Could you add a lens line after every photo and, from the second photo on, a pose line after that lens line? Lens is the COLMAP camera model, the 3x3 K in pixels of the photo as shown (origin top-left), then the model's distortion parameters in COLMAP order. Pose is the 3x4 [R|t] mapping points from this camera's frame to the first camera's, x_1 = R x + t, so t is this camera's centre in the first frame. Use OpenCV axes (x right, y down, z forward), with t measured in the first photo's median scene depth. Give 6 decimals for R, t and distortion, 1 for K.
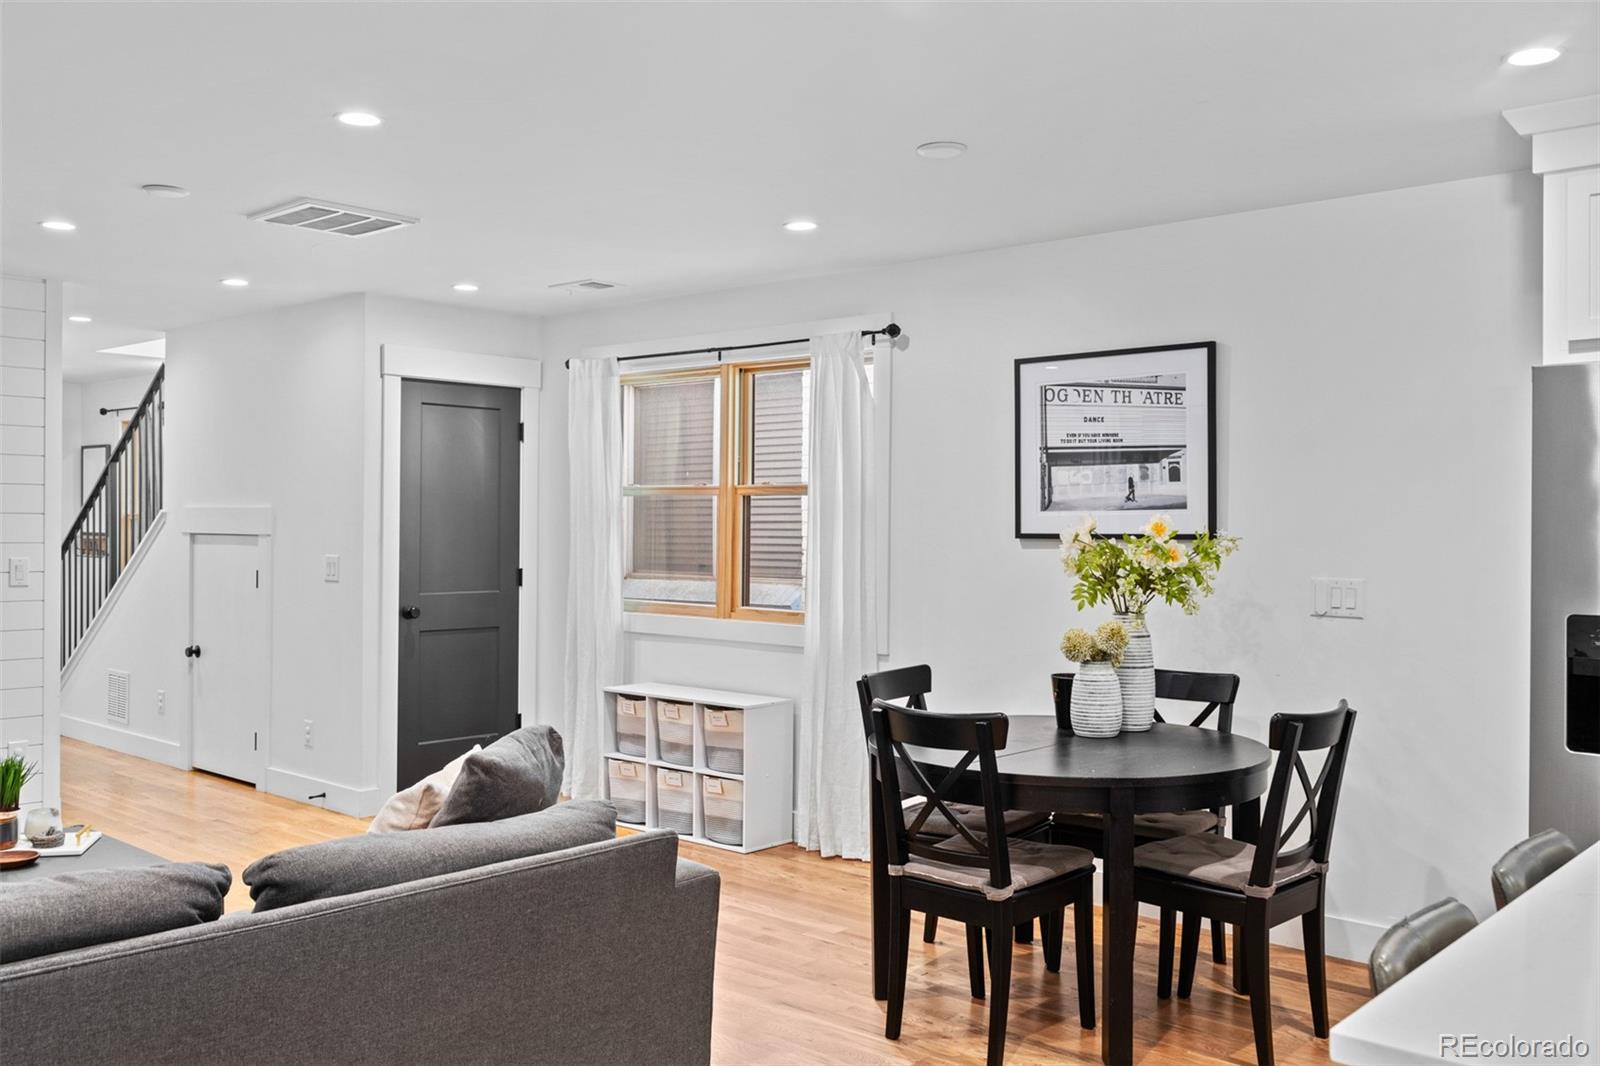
lens RADIAL K [[1398.6, 0, 793.5], [0, 1398.6, 526.3], [0, 0, 1]] dist [0.007921, 0.005636]
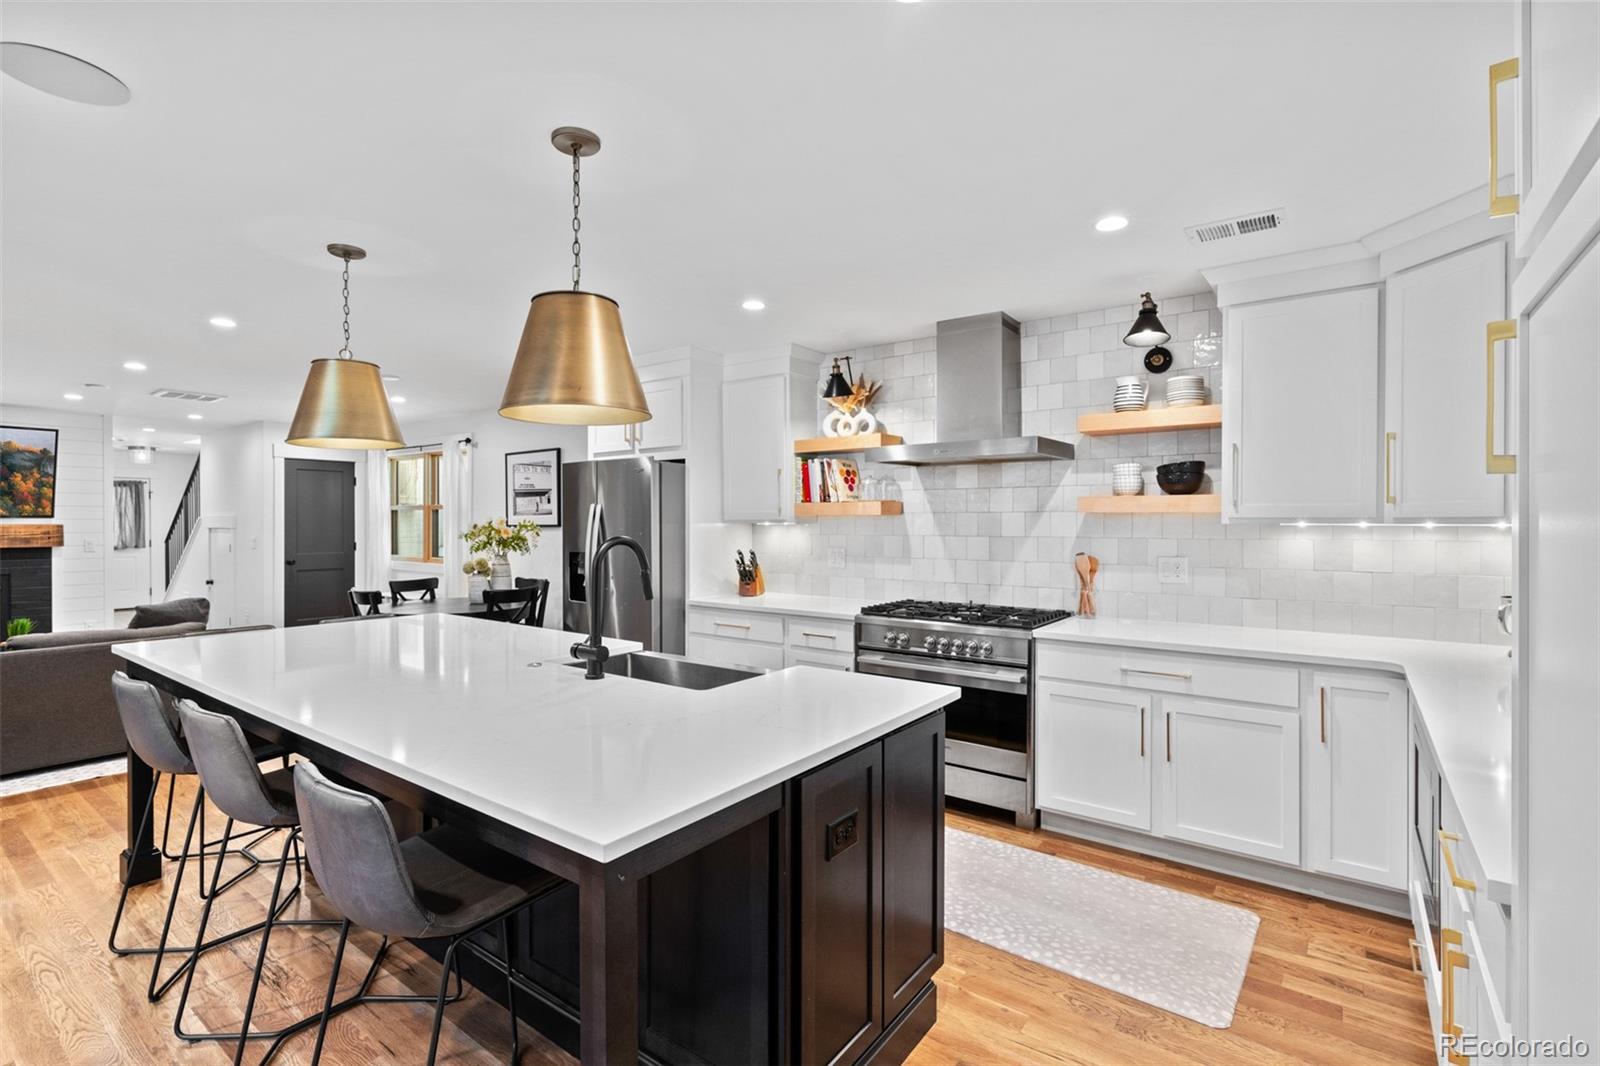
lens RADIAL K [[739.7, 0, 800.2], [0, 739.7, 526.2], [0, 0, 1]] dist [-0.004404, -0.000011]
pose [[0.995798, -0.007491, 0.091274, 0.601658], [0.007180, 0.999967, 0.003741, 0.006653], [-0.091299, -0.003070, 0.995819, -0.357964]]
